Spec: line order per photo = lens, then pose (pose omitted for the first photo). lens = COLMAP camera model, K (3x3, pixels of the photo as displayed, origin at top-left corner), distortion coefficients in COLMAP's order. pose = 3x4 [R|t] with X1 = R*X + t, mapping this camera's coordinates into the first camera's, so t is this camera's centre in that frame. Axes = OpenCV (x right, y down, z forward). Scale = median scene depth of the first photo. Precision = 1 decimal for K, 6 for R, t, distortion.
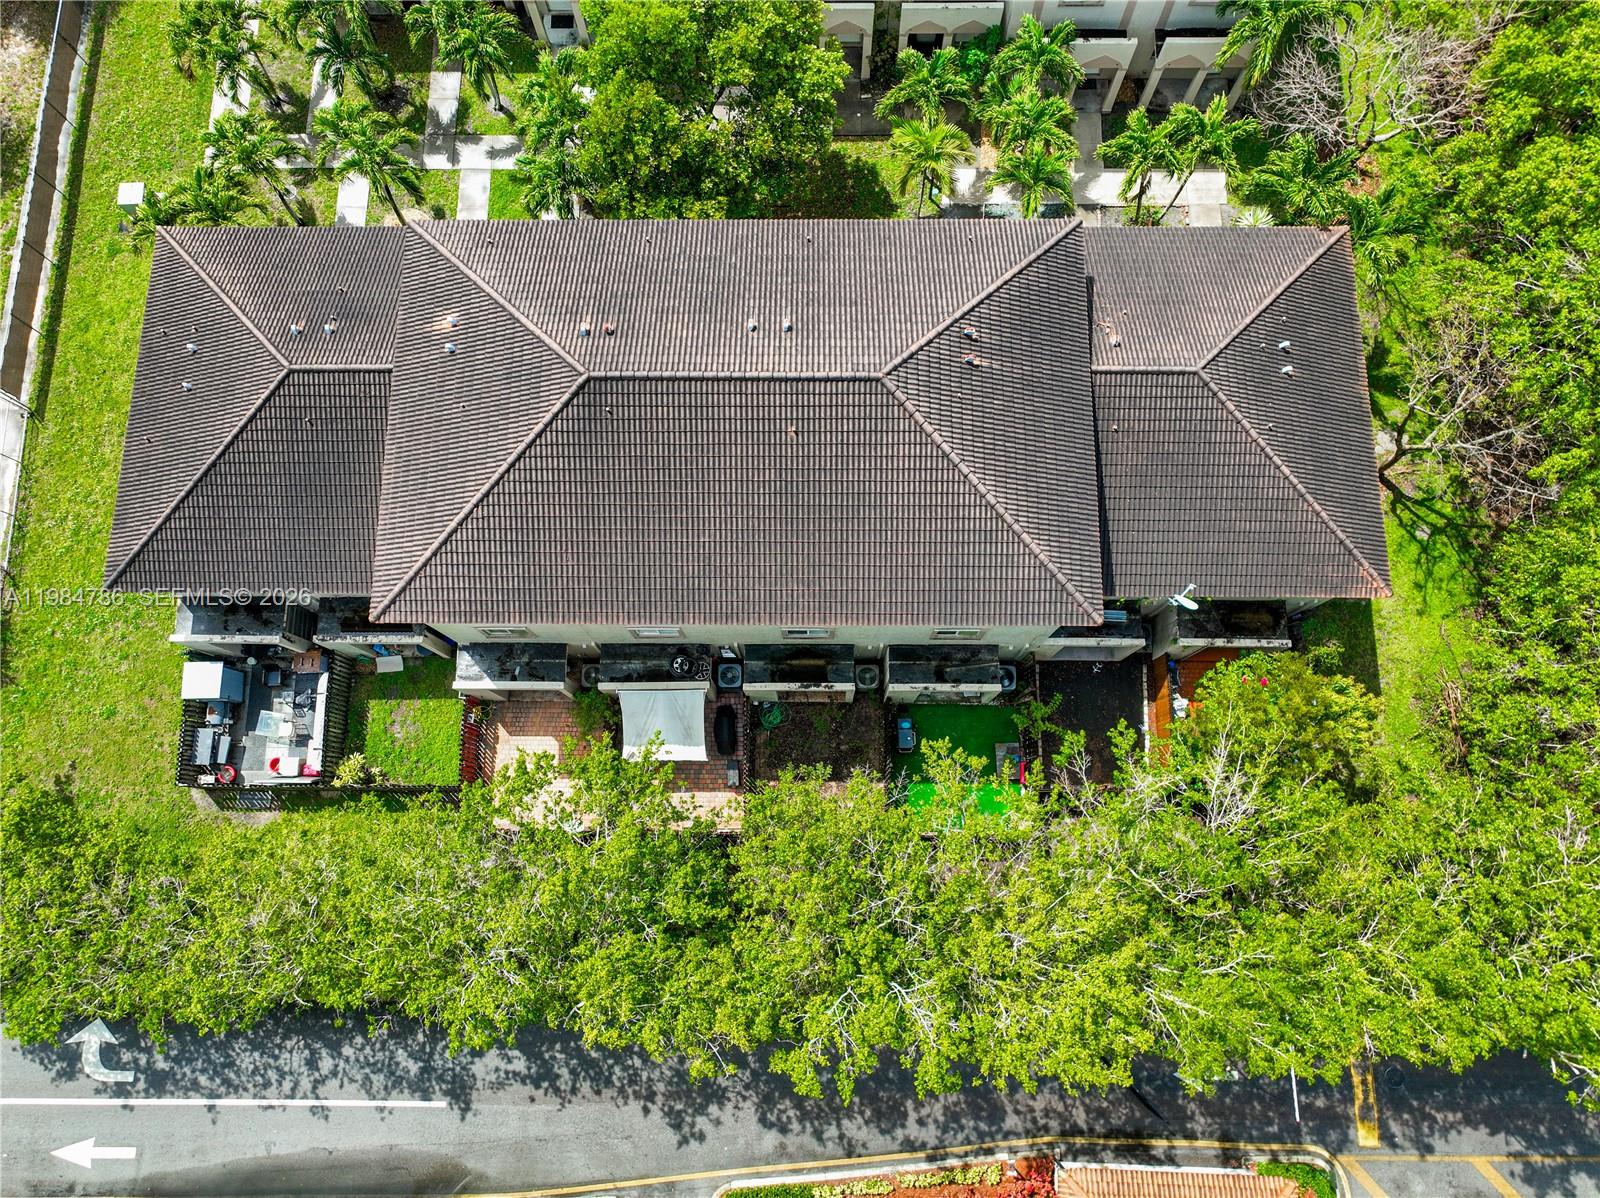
lens RADIAL K [[1122.9, 0, 800.0], [0, 1122.9, 599.0], [0, 0, 1]] dist [0.000016, 0.014010]
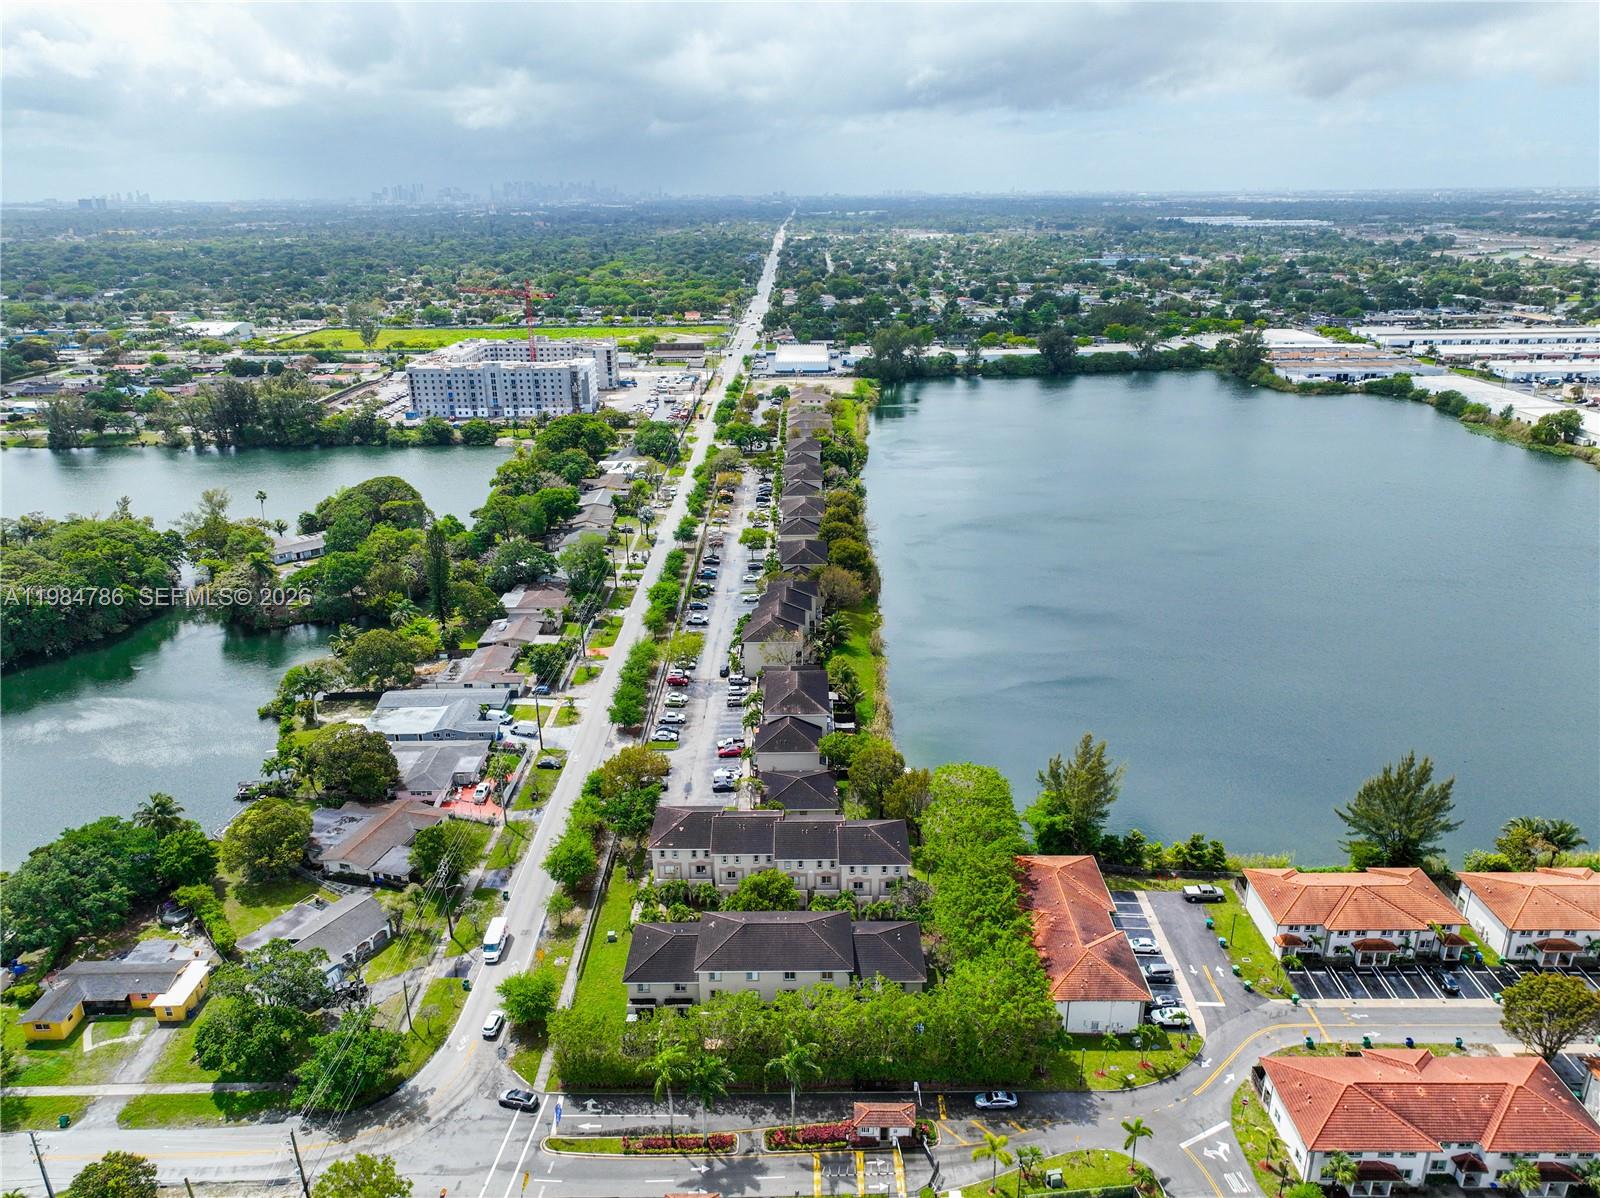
lens RADIAL K [[1122.9, 0, 800.0], [0, 1122.9, 599.0], [0, 0, 1]] dist [0.000016, 0.014010]
pose [[0.999990, 0.001308, 0.004366, 0.022952], [0.002925, 0.550277, -0.834977, 2.572722], [-0.003494, 0.834981, 0.550267, -2.380254]]
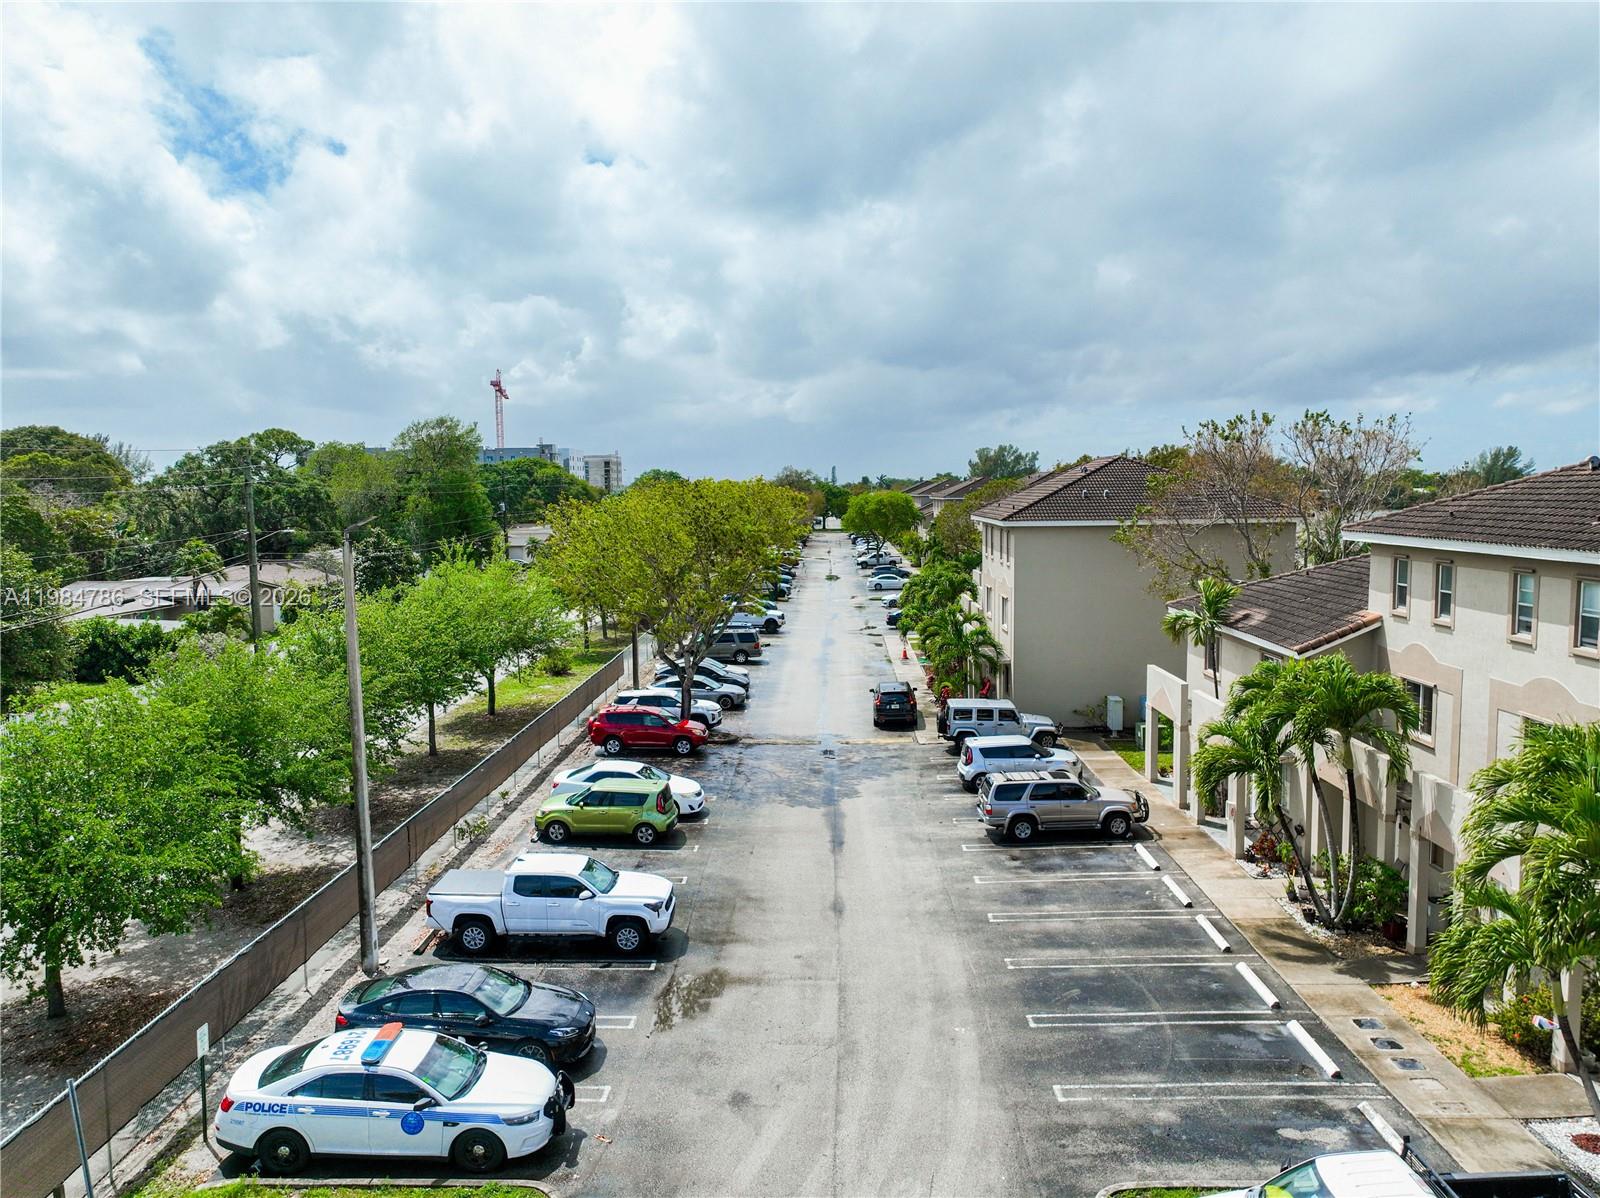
lens RADIAL K [[1122.9, 0, 800.0], [0, 1122.9, 599.0], [0, 0, 1]] dist [0.000016, 0.014010]
pose [[0.999793, -0.006865, -0.019130, -0.501227], [-0.015866, 0.324609, -0.945715, -1.723685], [0.012702, 0.945823, 0.324433, 1.239633]]
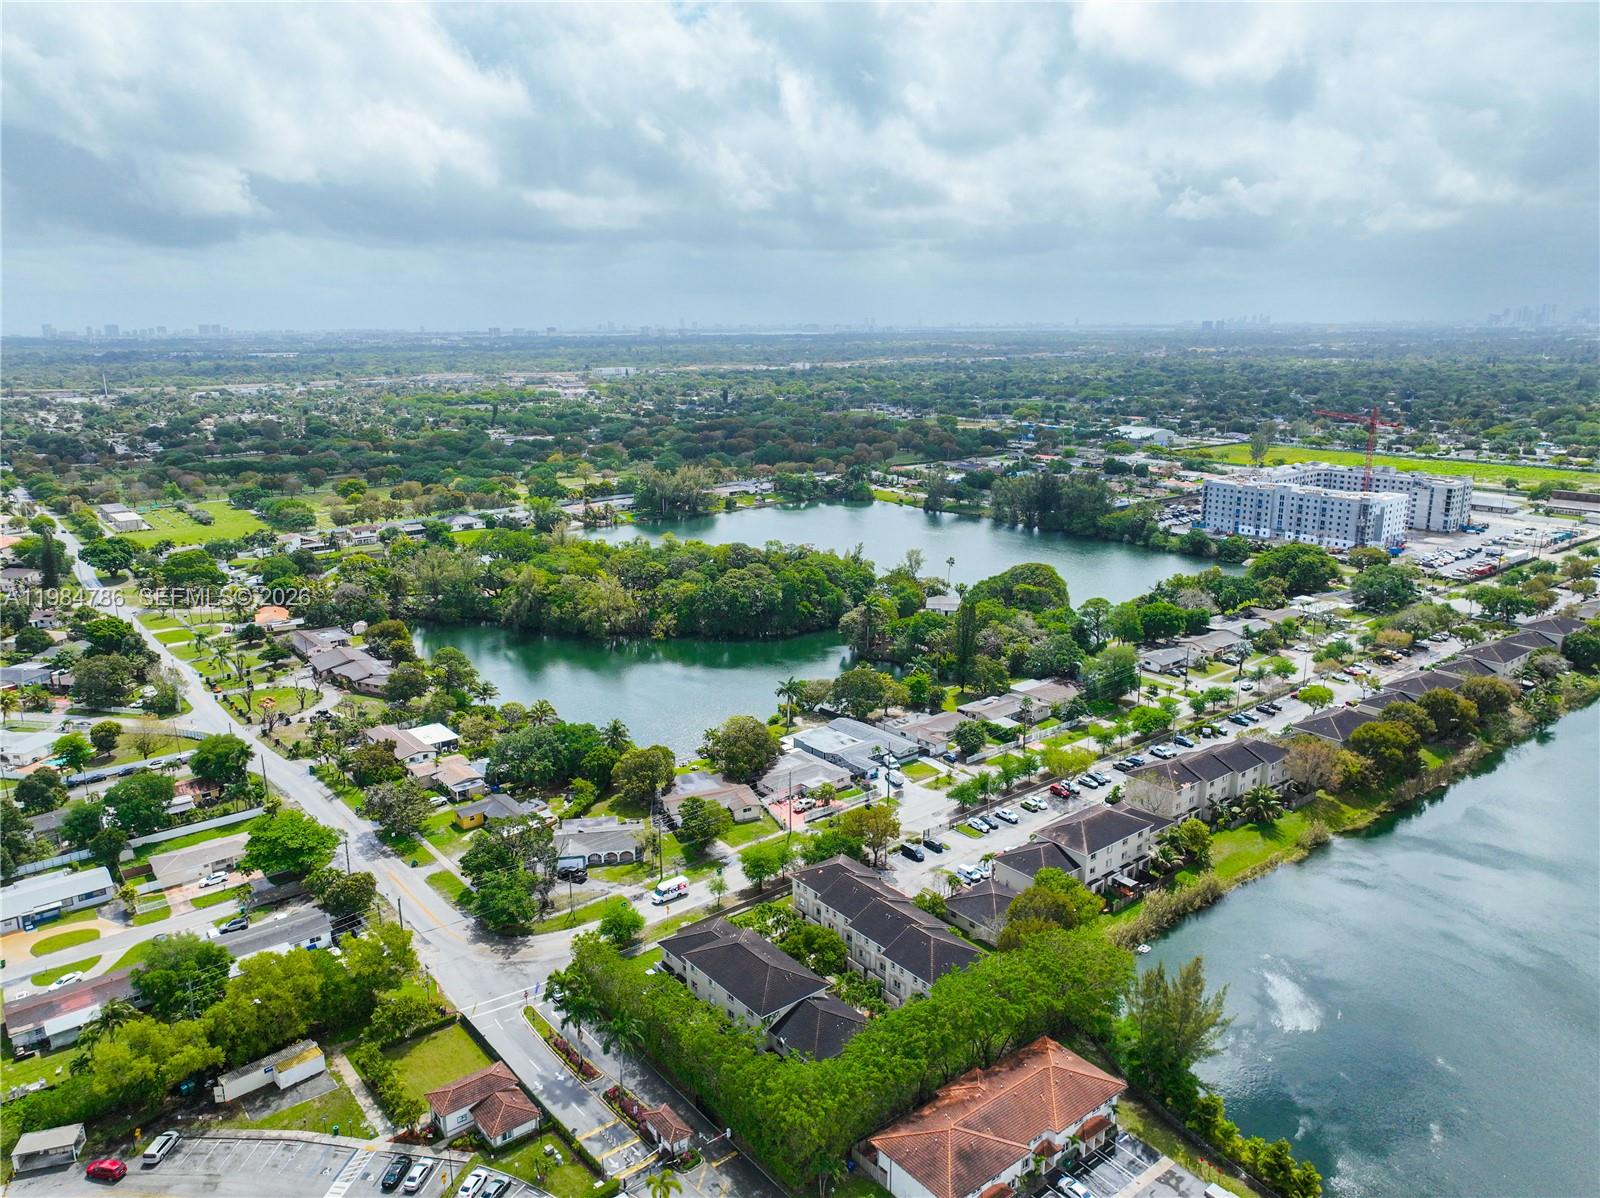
lens RADIAL K [[1111.6, 0, 801.9], [0, 1111.6, 641.4], [0, 0, 1]] dist [0.003389, 0.004598]
pose [[0.632956, 0.223138, -0.741334, 3.120729], [-0.753756, 0.396154, -0.524322, 1.540215], [0.176686, 0.890658, 0.418940, -2.146120]]
